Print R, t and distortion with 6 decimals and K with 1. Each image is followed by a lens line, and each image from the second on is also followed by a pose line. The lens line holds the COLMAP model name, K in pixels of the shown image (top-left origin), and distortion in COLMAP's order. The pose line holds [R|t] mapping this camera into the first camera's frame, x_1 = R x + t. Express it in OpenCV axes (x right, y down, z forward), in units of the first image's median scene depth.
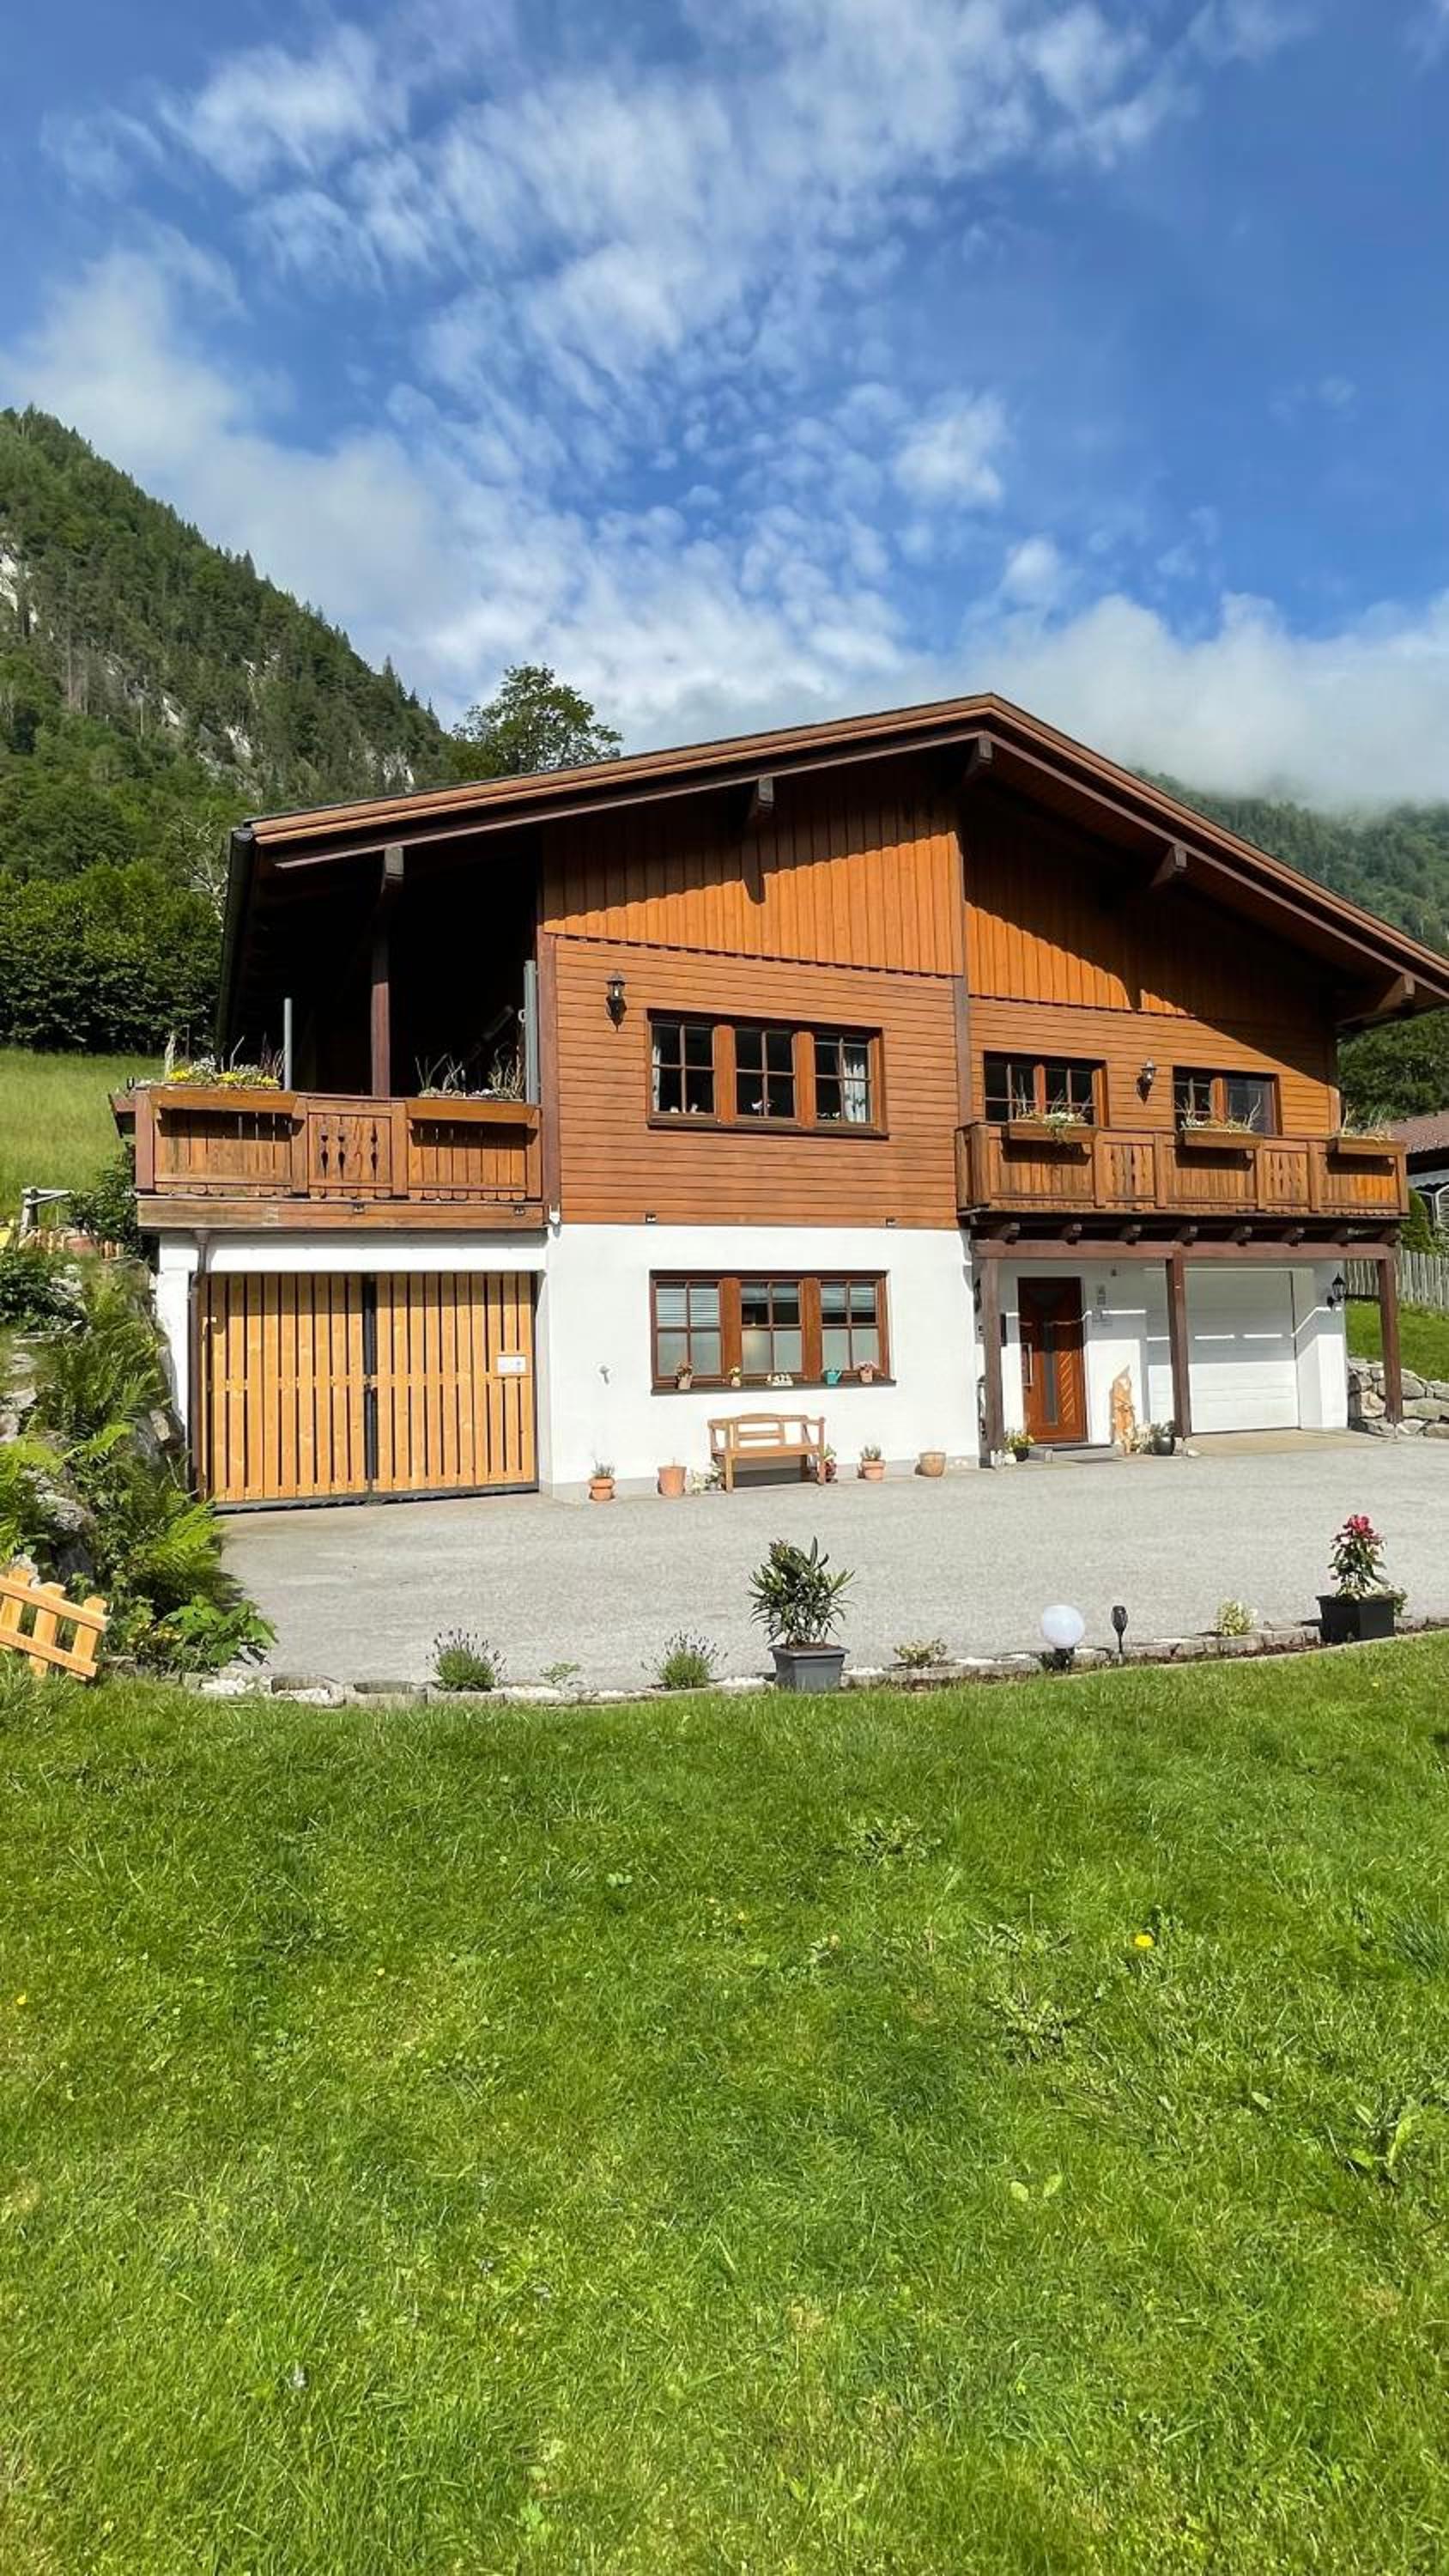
lens RADIAL K [[1251.9, 0, 724.5], [0, 1251.9, 1288.0], [0, 0, 1]] dist [-0.000310, 0.000338]
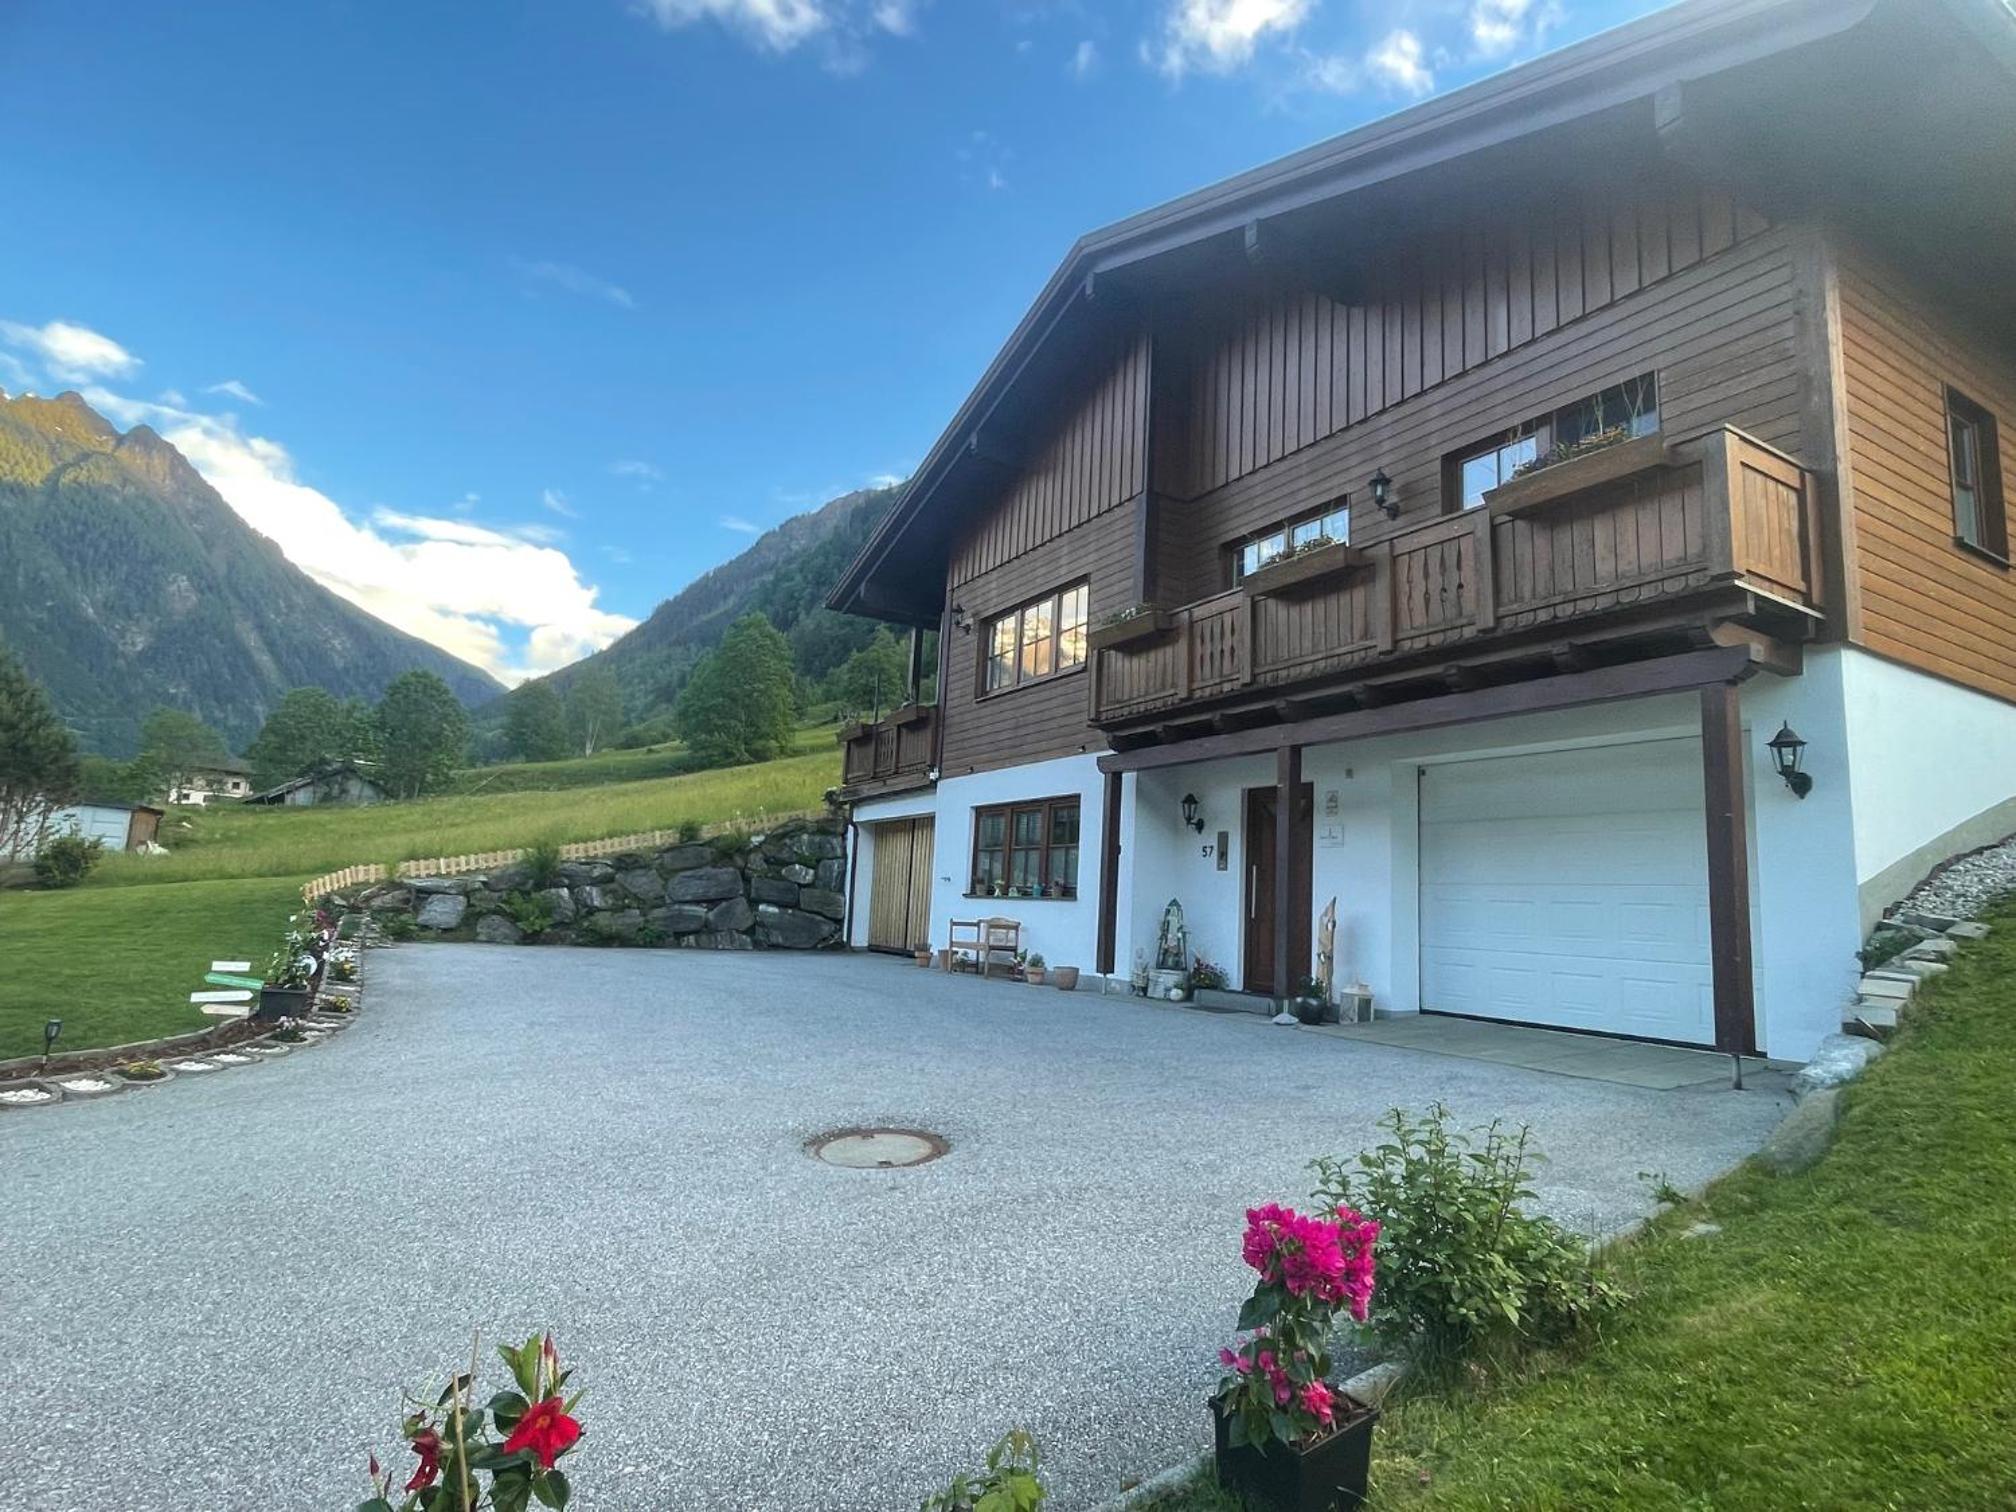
lens RADIAL K [[1083.6, 0, 1008.0], [0, 1083.6, 756.0], [0, 0, 1]] dist [-0.000203, -0.000364]
pose [[0.120032, -0.109697, -0.986691, 0.916127], [-0.008107, 0.993735, -0.111467, 0.050817], [0.992737, 0.021378, 0.118390, 0.729648]]
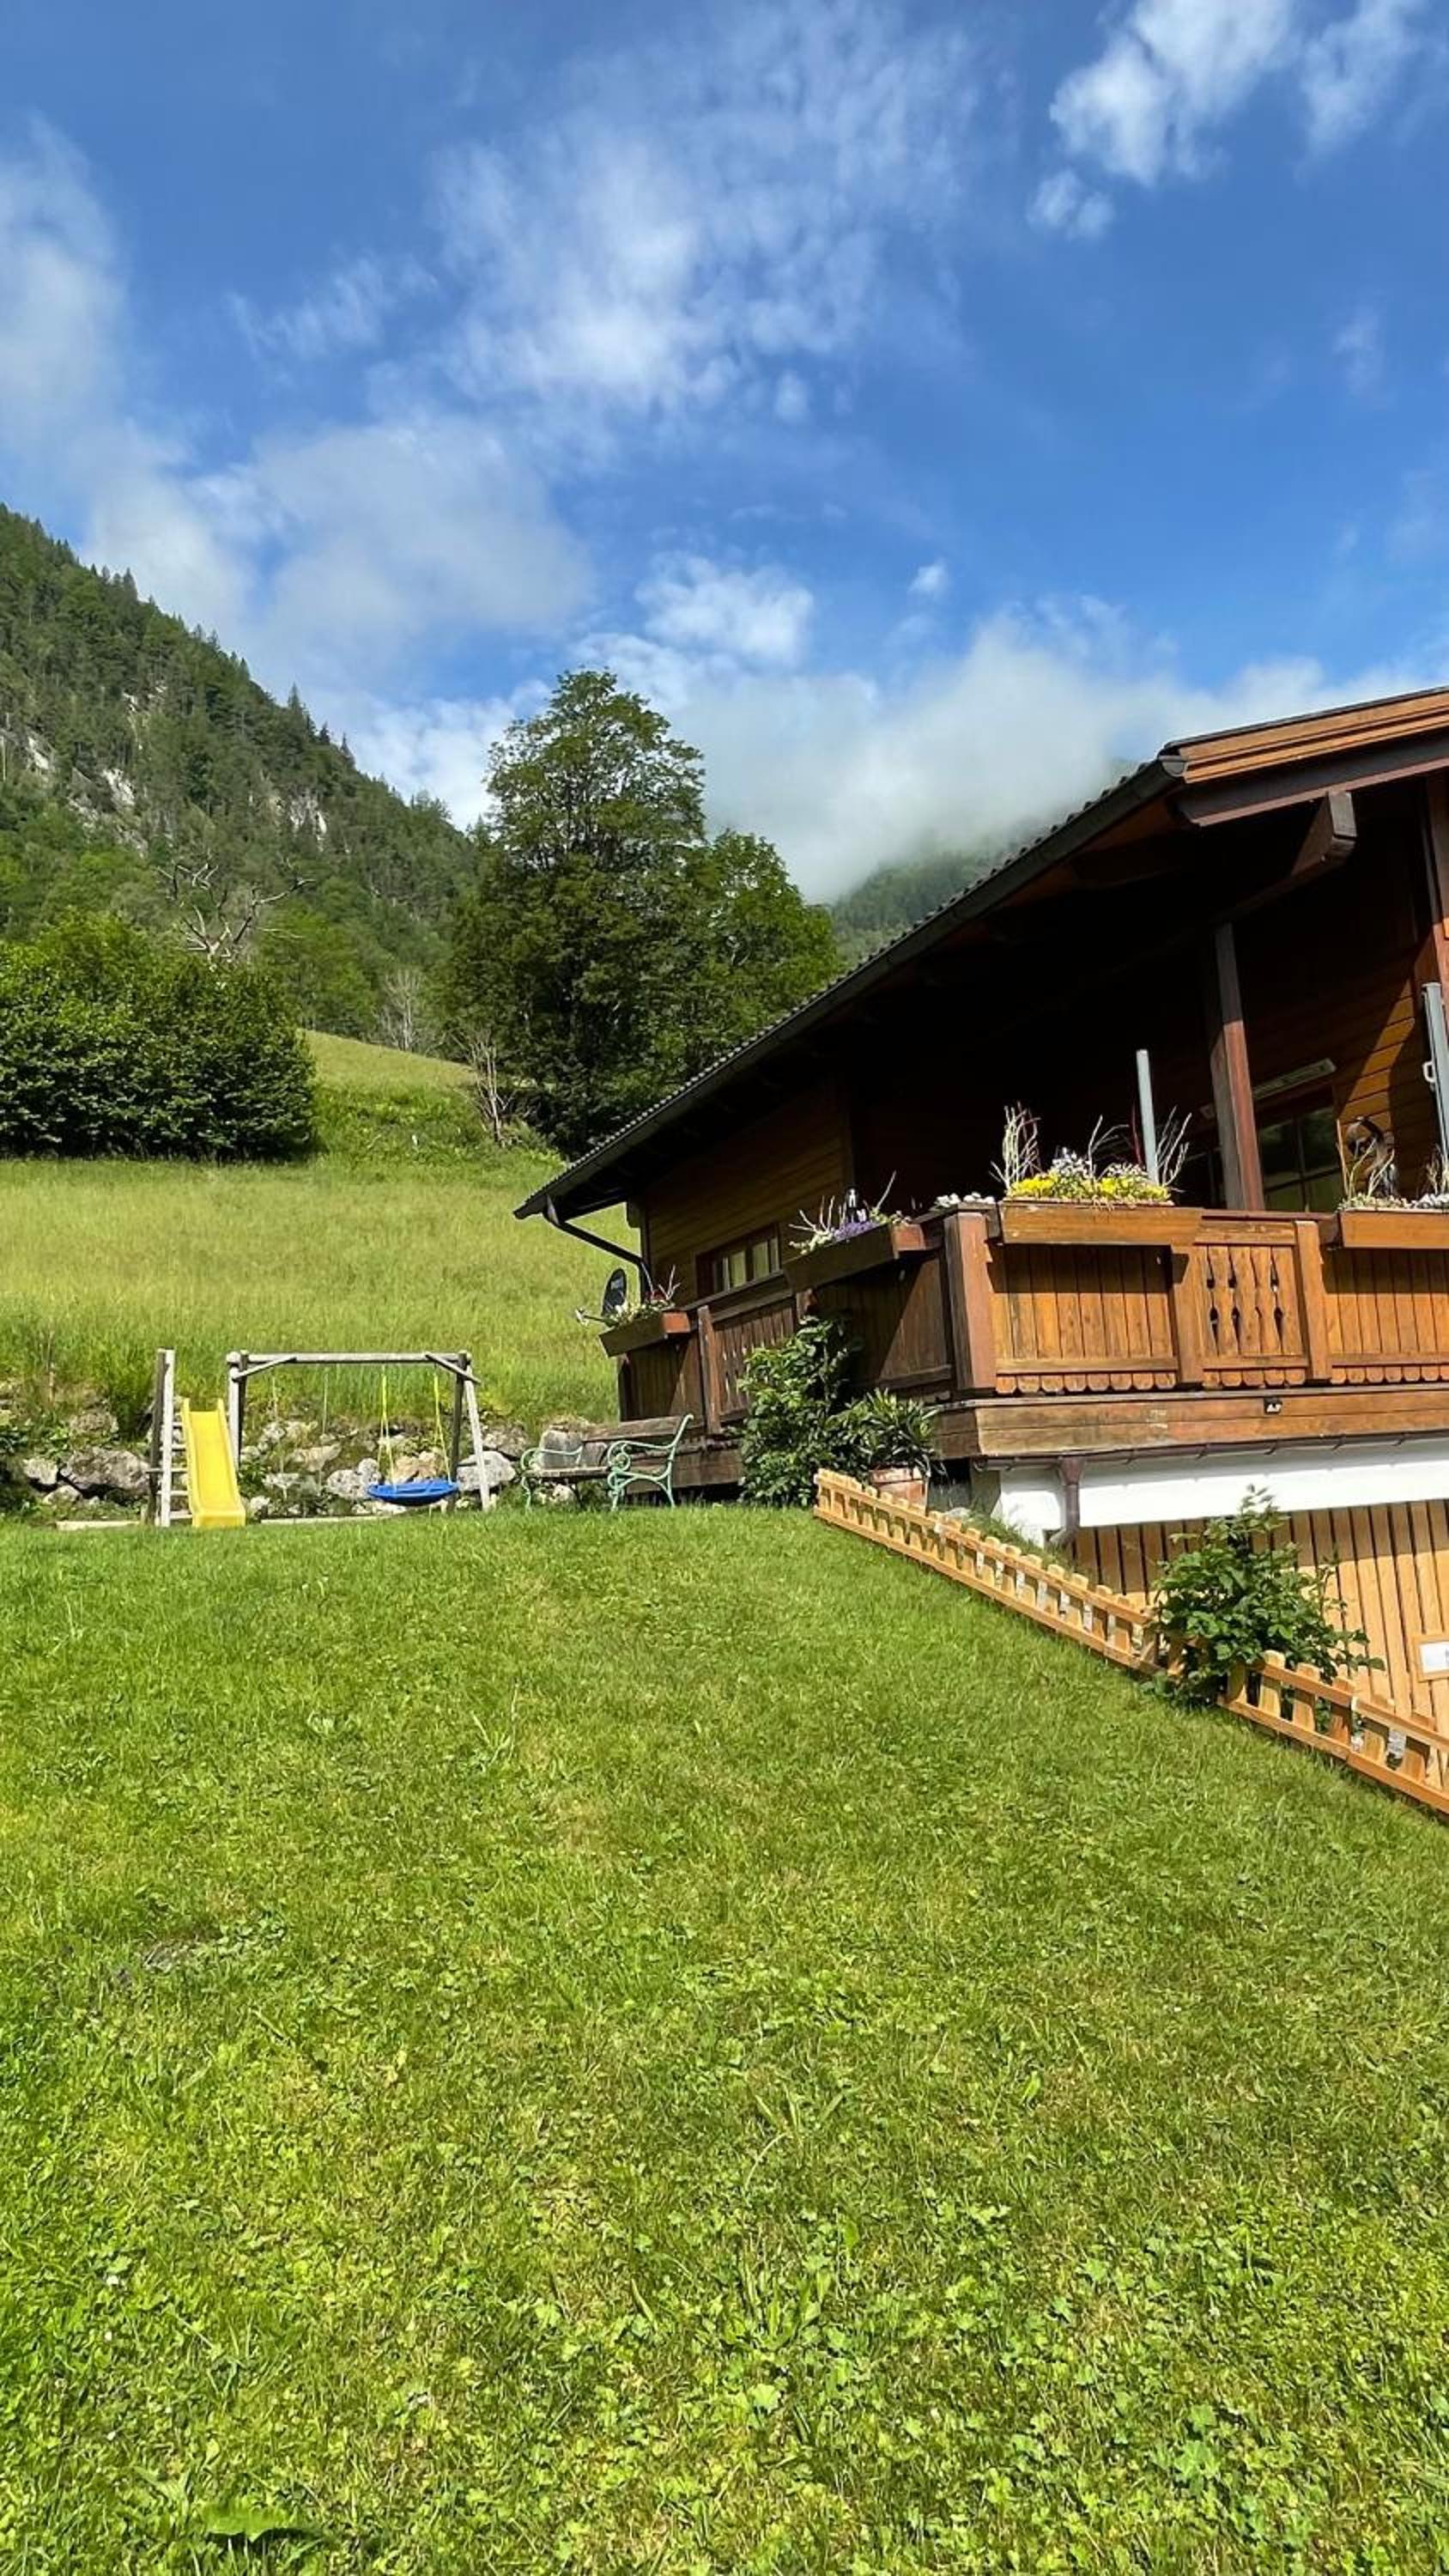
lens RADIAL K [[1514.4, 0, 724.5], [0, 1514.4, 1288.0], [0, 0, 1]] dist [0.003253, 0.000120]
pose [[0.999276, -0.029970, 0.023424, -0.410514], [0.031877, 0.995804, -0.085781, -0.047955], [-0.020755, 0.086465, 0.996039, 0.224147]]
